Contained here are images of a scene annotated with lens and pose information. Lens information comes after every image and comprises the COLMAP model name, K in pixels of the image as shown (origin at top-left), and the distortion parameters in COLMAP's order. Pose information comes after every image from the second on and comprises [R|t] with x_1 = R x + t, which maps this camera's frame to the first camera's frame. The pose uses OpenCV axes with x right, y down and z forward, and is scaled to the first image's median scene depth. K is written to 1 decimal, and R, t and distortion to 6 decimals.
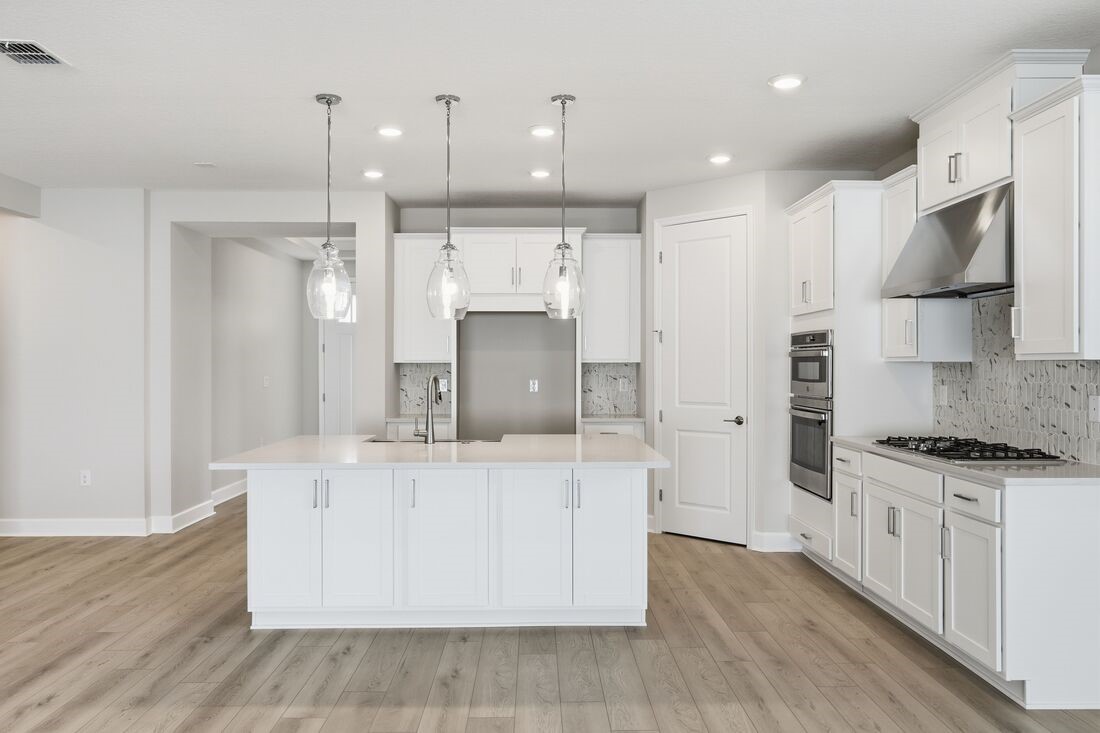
lens RADIAL K [[810.4, 0, 550.0], [0, 810.4, 366.5], [0, 0, 1]] dist [-0.005274, -0.002467]
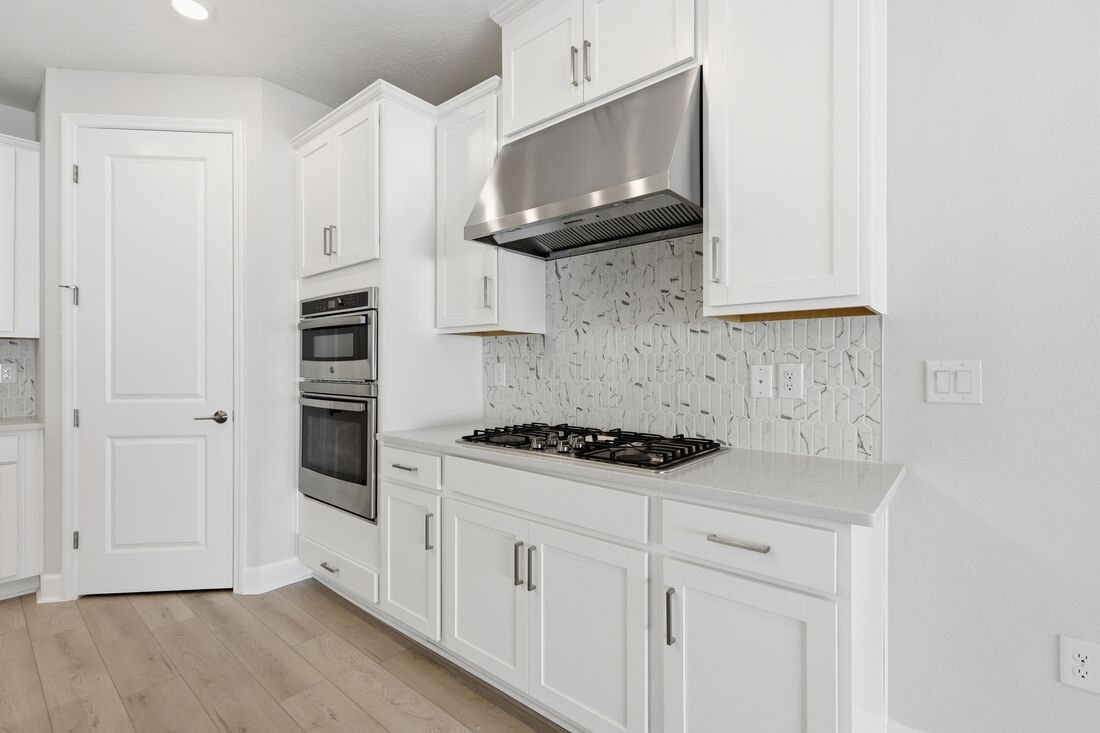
lens RADIAL K [[492.4, 0, 550.0], [0, 492.4, 366.5], [0, 0, 1]] dist [-0.000106, 0.000017]
pose [[0.657490, -0.000599, 0.753463, 0.114790], [0.001416, 0.999999, -0.000441, 0.026404], [-0.753462, 0.001357, 0.657490, 0.585780]]
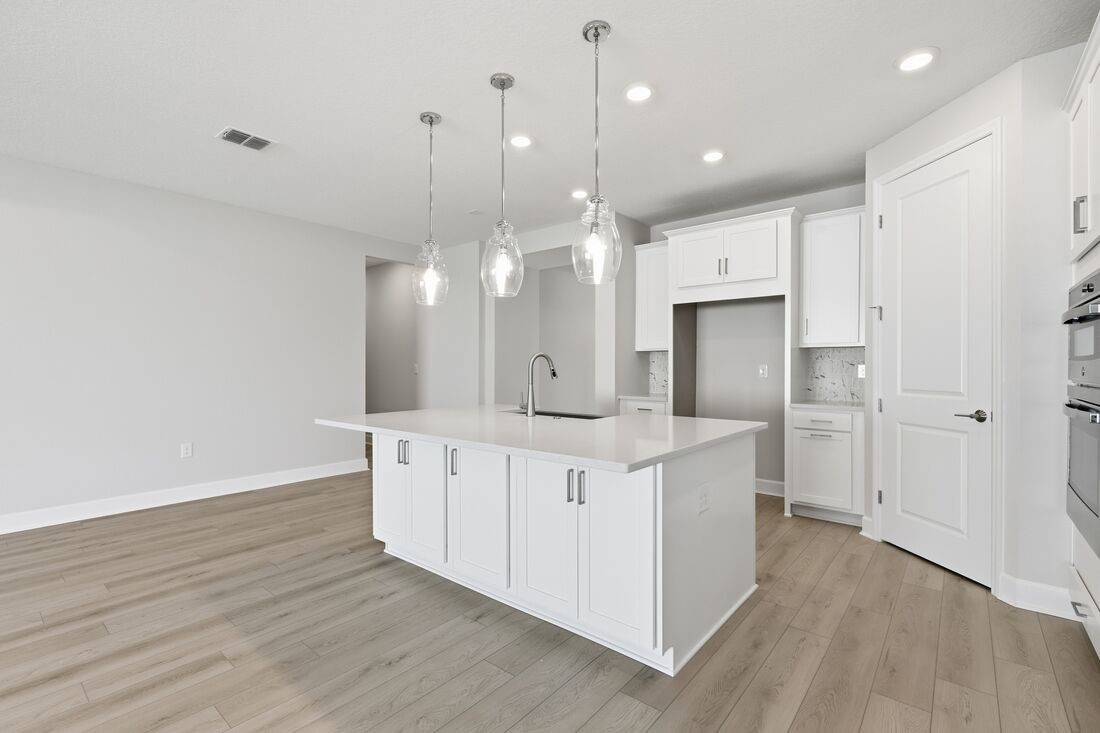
lens RADIAL K [[492.4, 0, 550.0], [0, 492.4, 366.5], [0, 0, 1]] dist [-0.000106, 0.000017]
pose [[0.756036, 0.001444, -0.654529, 0.275143], [-0.002508, 0.999997, -0.000691, 0.026902], [0.654526, 0.002163, 0.756037, 0.480357]]
